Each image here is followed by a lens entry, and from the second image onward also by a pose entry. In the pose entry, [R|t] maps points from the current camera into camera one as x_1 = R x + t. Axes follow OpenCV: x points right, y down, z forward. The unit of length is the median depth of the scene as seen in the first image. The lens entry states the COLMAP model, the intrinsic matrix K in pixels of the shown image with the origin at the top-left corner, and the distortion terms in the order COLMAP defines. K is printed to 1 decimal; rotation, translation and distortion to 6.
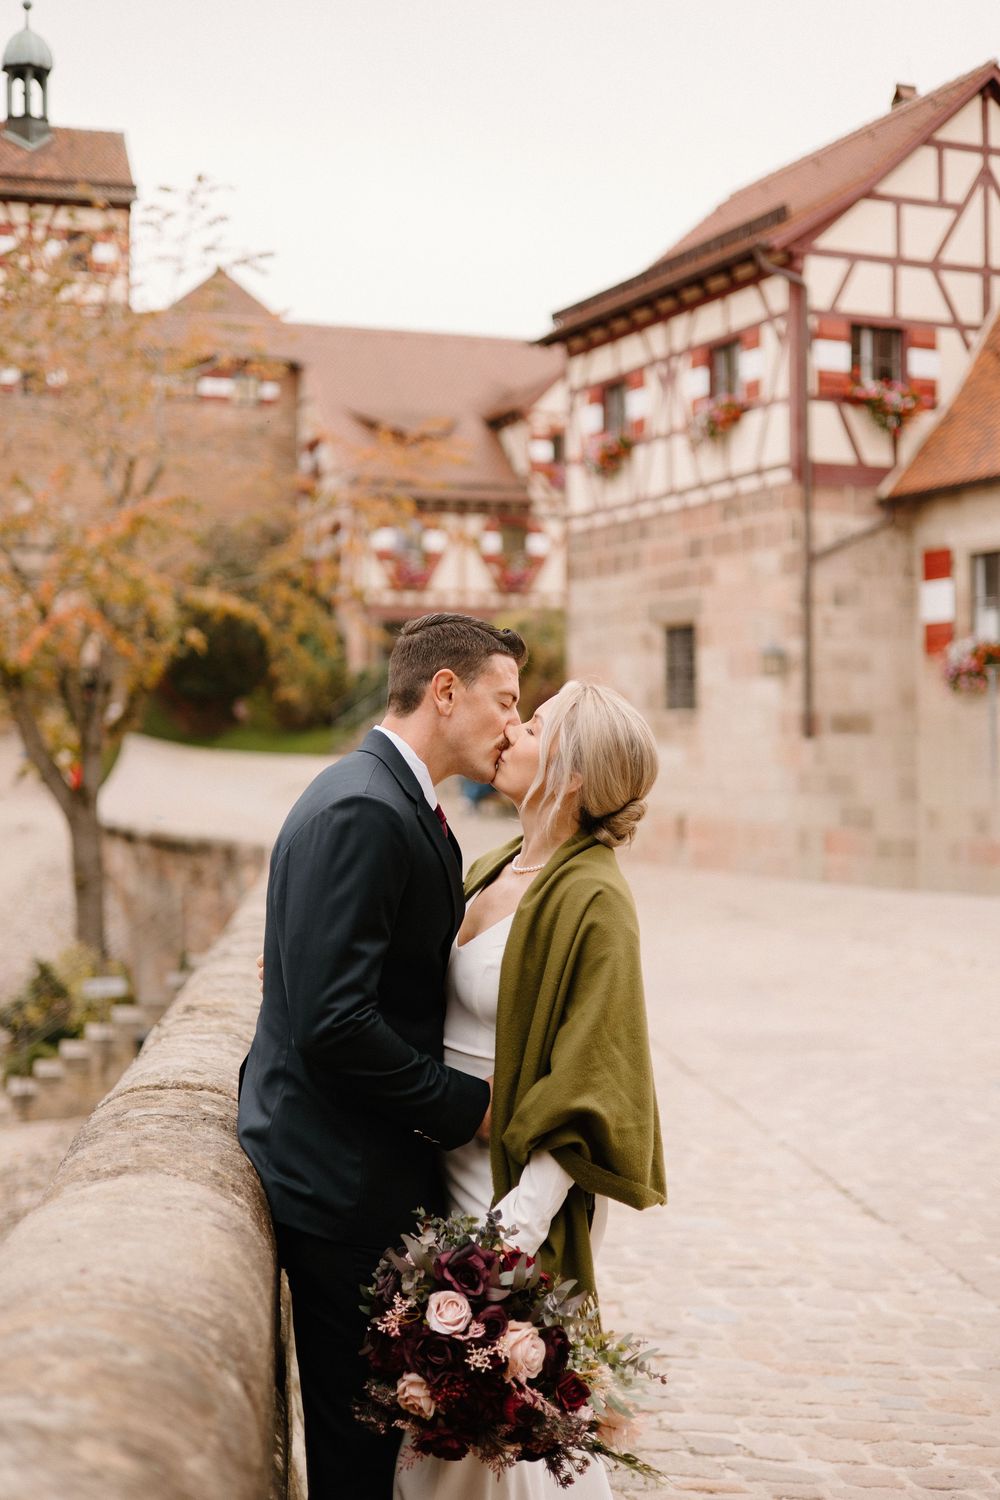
lens RADIAL K [[2162.7, 0, 491.9], [0, 2162.7, 699.7], [0, 0, 1]] dist [0.013776, 0.122005]
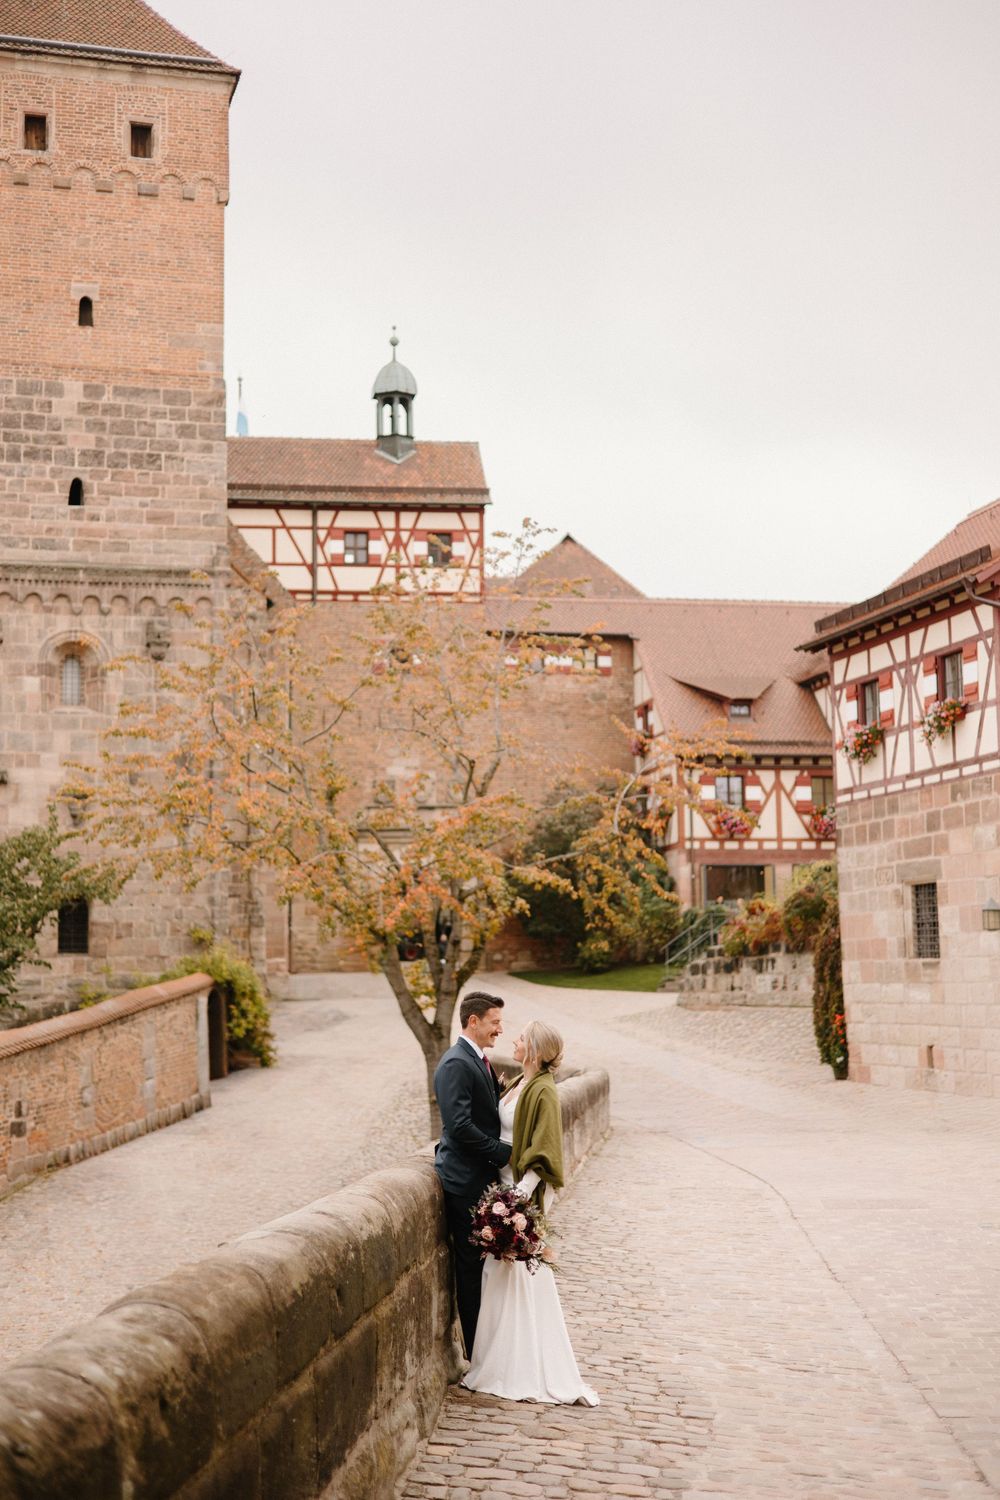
lens RADIAL K [[2162.7, 0, 491.9], [0, 2162.7, 699.7], [0, 0, 1]] dist [0.013776, 0.122005]
pose [[0.985426, -0.030549, -0.167338, 0.057226], [0.013347, 0.994594, -0.102975, -0.016793], [0.169579, 0.099240, 0.980507, -0.241416]]
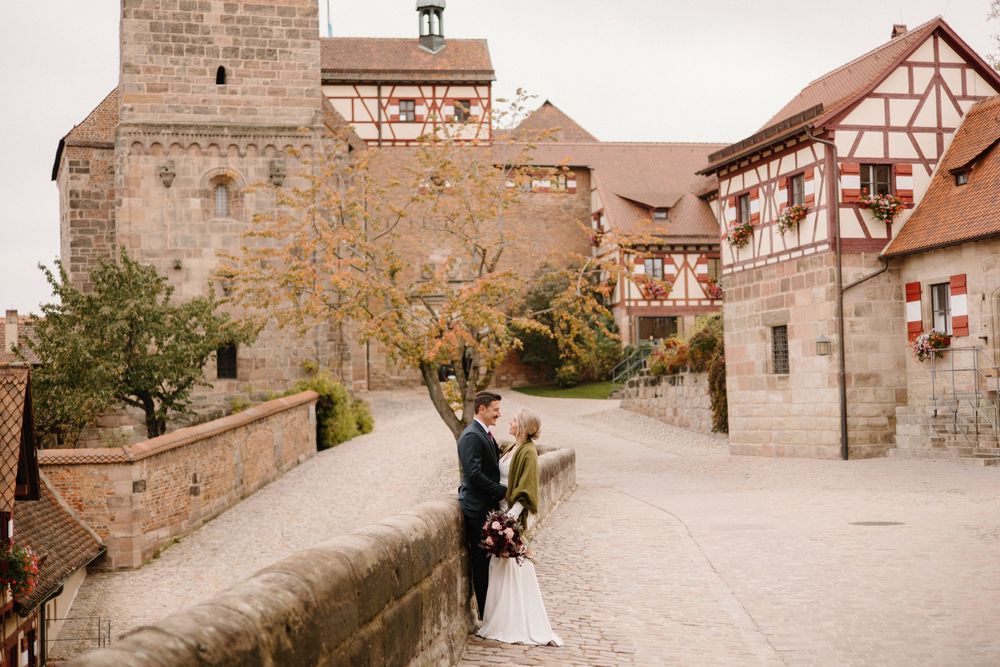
lens RADIAL K [[1423.4, 0, 501.5], [0, 1423.4, 315.9], [0, 0, 1]] dist [0.001651, 0.168698]
pose [[0.985258, -0.030102, -0.168406, 0.061194], [0.025459, 0.999236, -0.029661, -0.013913], [0.169170, 0.024936, 0.985271, -0.251551]]
